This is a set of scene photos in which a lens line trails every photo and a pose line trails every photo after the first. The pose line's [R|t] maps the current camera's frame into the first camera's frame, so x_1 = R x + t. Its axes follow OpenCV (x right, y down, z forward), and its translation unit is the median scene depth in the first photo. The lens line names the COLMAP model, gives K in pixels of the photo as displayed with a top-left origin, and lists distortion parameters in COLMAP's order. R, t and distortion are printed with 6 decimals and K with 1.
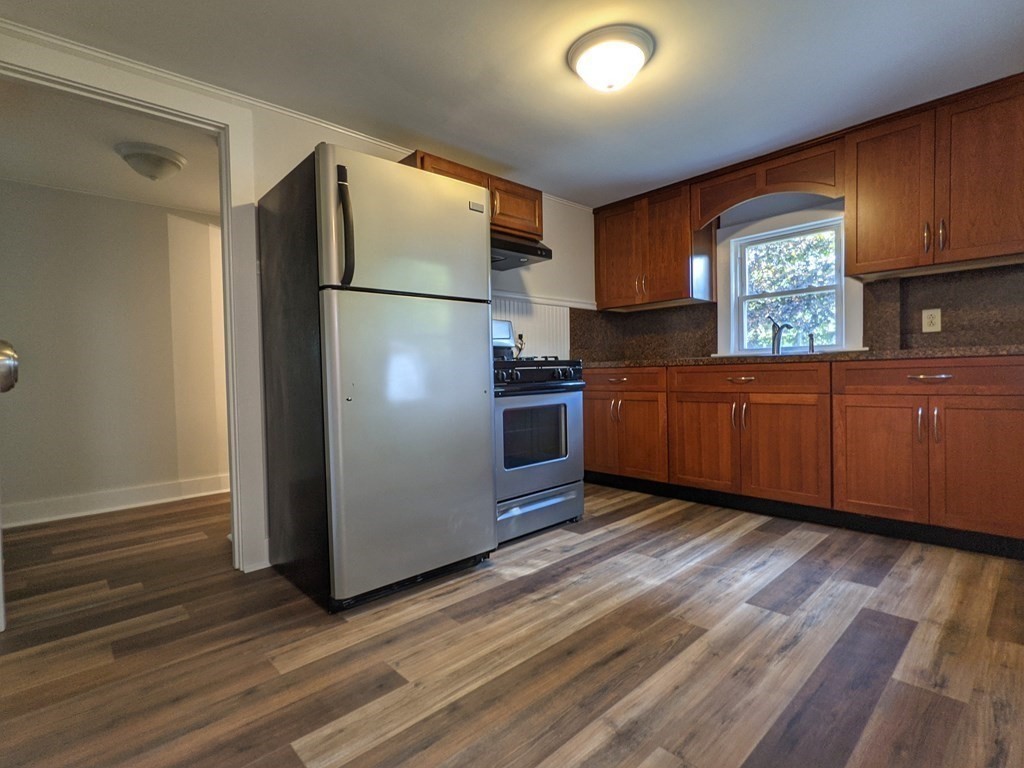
lens RADIAL K [[495.6, 0, 509.1], [0, 495.6, 386.6], [0, 0, 1]] dist [0.002348, 0.001579]
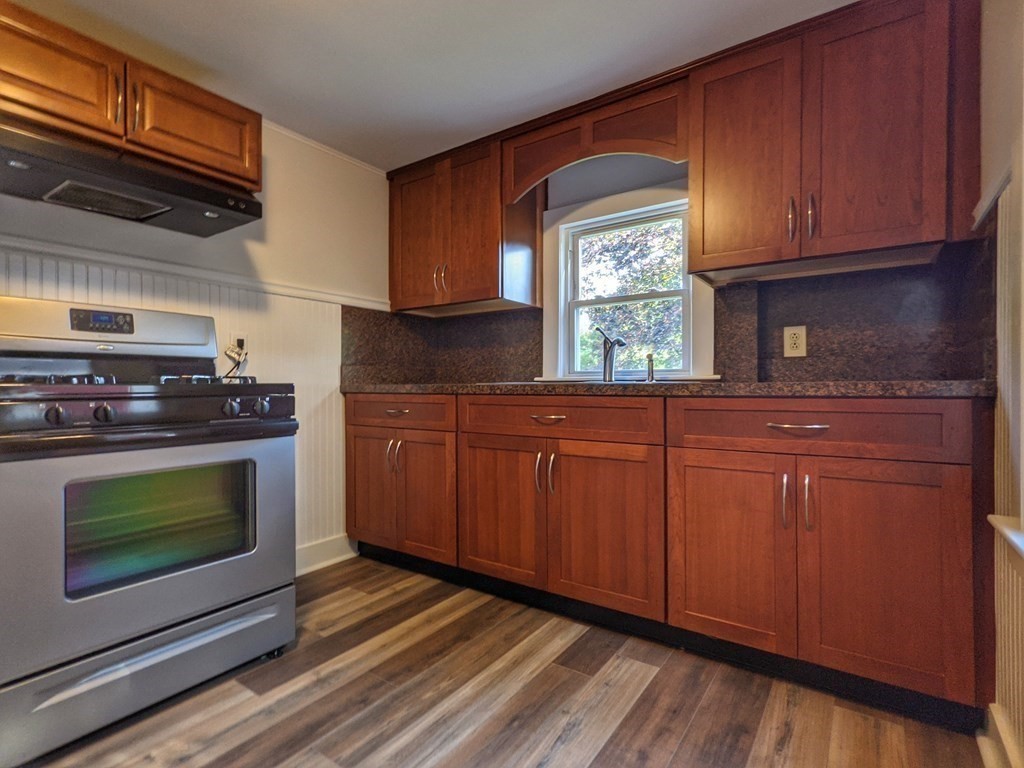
lens RADIAL K [[495.6, 0, 509.1], [0, 495.6, 386.6], [0, 0, 1]] dist [0.002348, 0.001579]
pose [[0.979569, 0.021938, 0.199908, 0.276971], [-0.016238, 0.999415, -0.030110, -0.035441], [-0.200451, 0.026249, 0.979352, 0.351105]]
